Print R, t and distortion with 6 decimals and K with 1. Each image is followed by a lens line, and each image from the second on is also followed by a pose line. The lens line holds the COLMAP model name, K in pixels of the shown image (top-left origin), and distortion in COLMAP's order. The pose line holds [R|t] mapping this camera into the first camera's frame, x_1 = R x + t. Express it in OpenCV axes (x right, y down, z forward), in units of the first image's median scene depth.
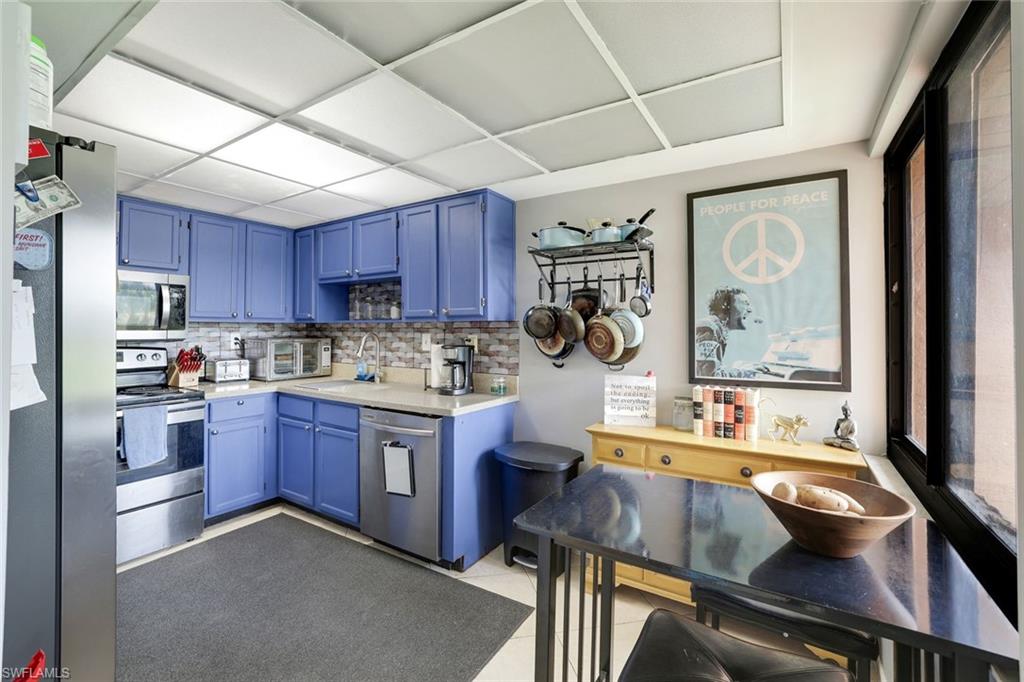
lens RADIAL K [[449.8, 0, 486.4], [0, 449.8, 324.4], [0, 0, 1]] dist [-0.024998, -0.000173]
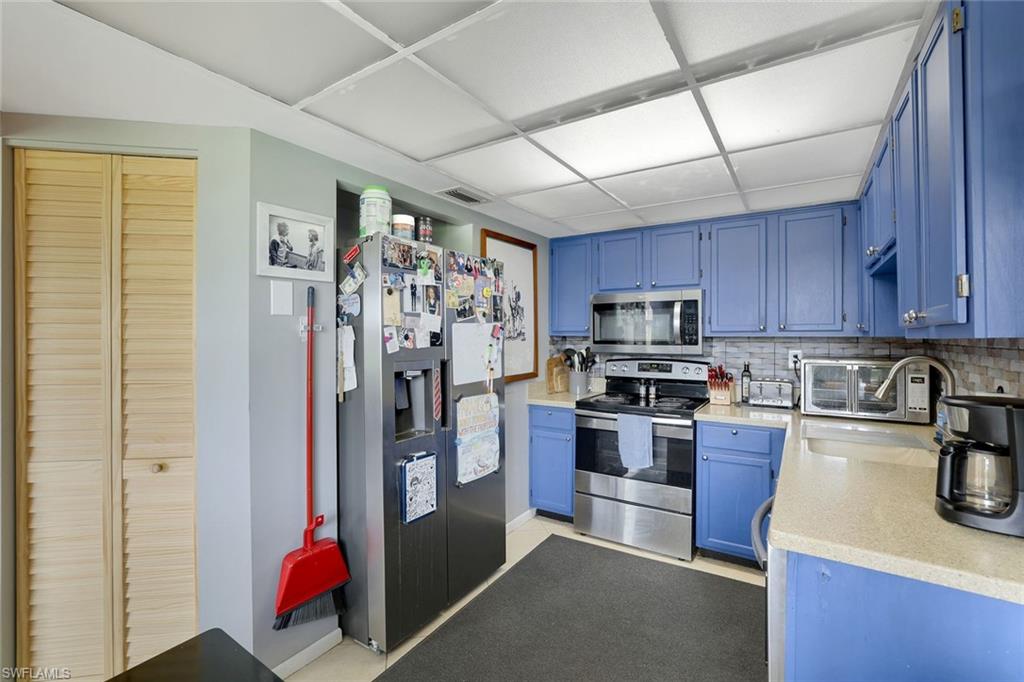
lens RADIAL K [[449.8, 0, 510.6], [0, 449.8, 333.7], [0, 0, 1]] dist [-0.024998, -0.000173]
pose [[0.017004, -0.004558, -0.999845, 0.305852], [0.008120, 0.999957, -0.004420, -0.012287], [0.999822, -0.008044, 0.017040, 0.584809]]
